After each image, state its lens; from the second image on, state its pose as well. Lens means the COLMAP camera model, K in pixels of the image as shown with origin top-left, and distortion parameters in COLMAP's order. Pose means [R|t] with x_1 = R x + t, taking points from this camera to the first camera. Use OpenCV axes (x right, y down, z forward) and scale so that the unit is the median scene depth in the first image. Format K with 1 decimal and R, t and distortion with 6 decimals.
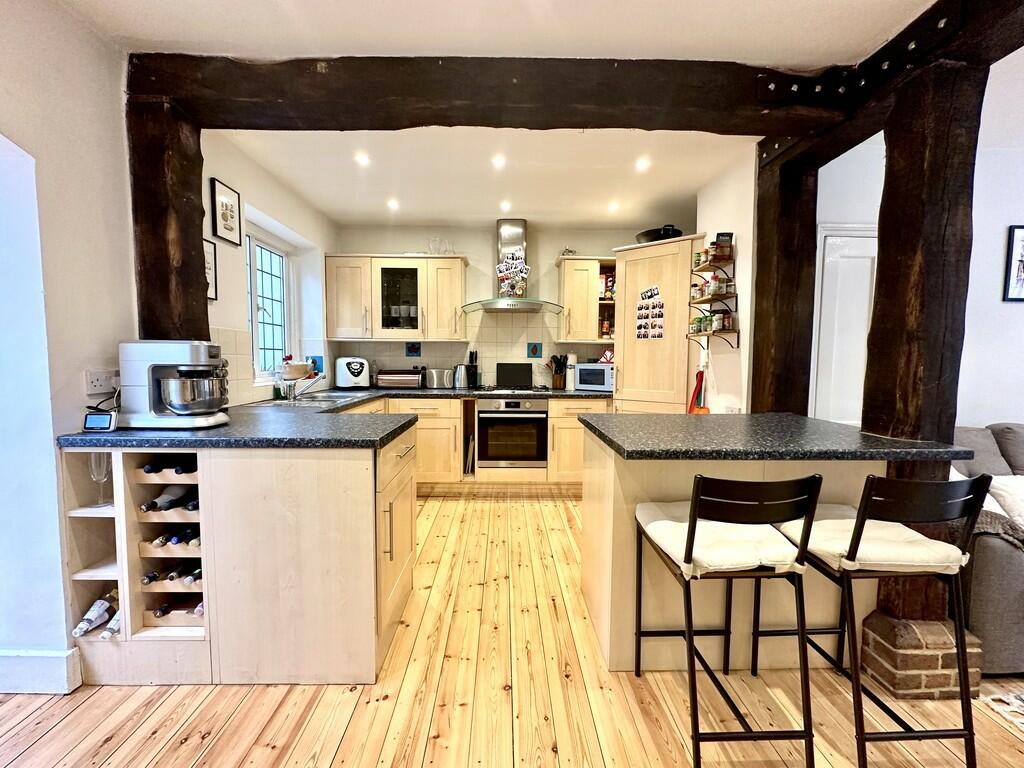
lens RADIAL K [[406.0, 0, 518.7], [0, 406.0, 384.2], [0, 0, 1]] dist [-0.010455, -0.000016]
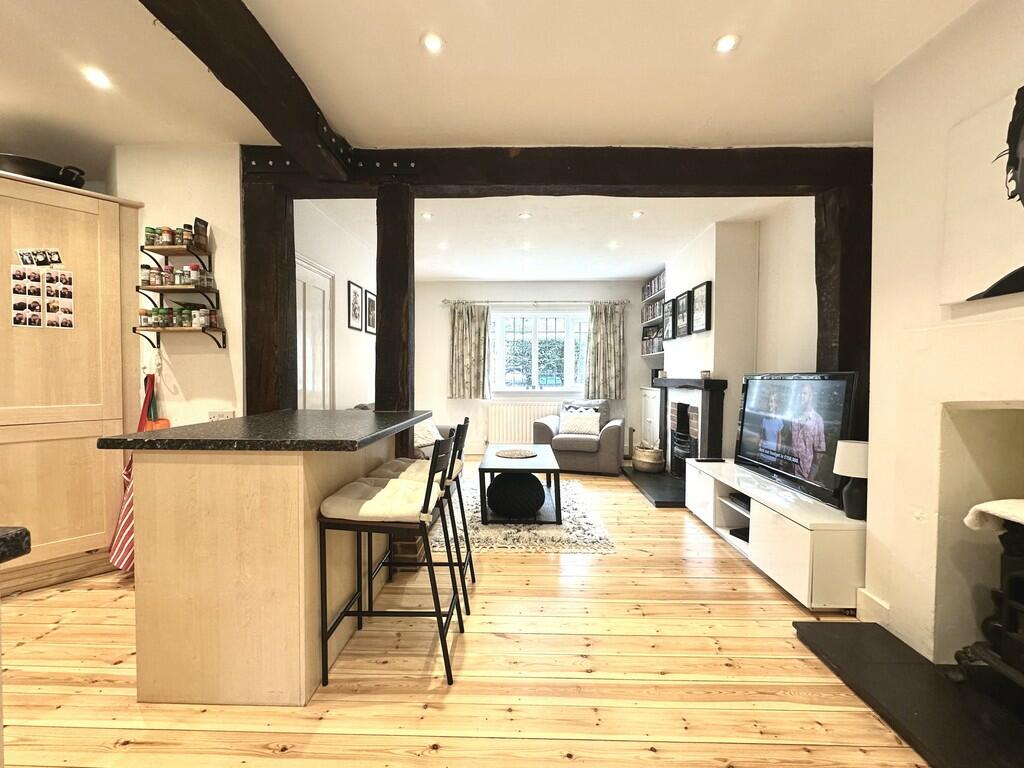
lens RADIAL K [[406.0, 0, 520.2], [0, 406.0, 383.2], [0, 0, 1]] dist [-0.010455, -0.000016]
pose [[0.051966, -0.027859, 0.998260, -0.355949], [0.059670, 0.997911, 0.024743, 0.009762], [-0.996865, 0.058280, 0.053520, 0.262113]]
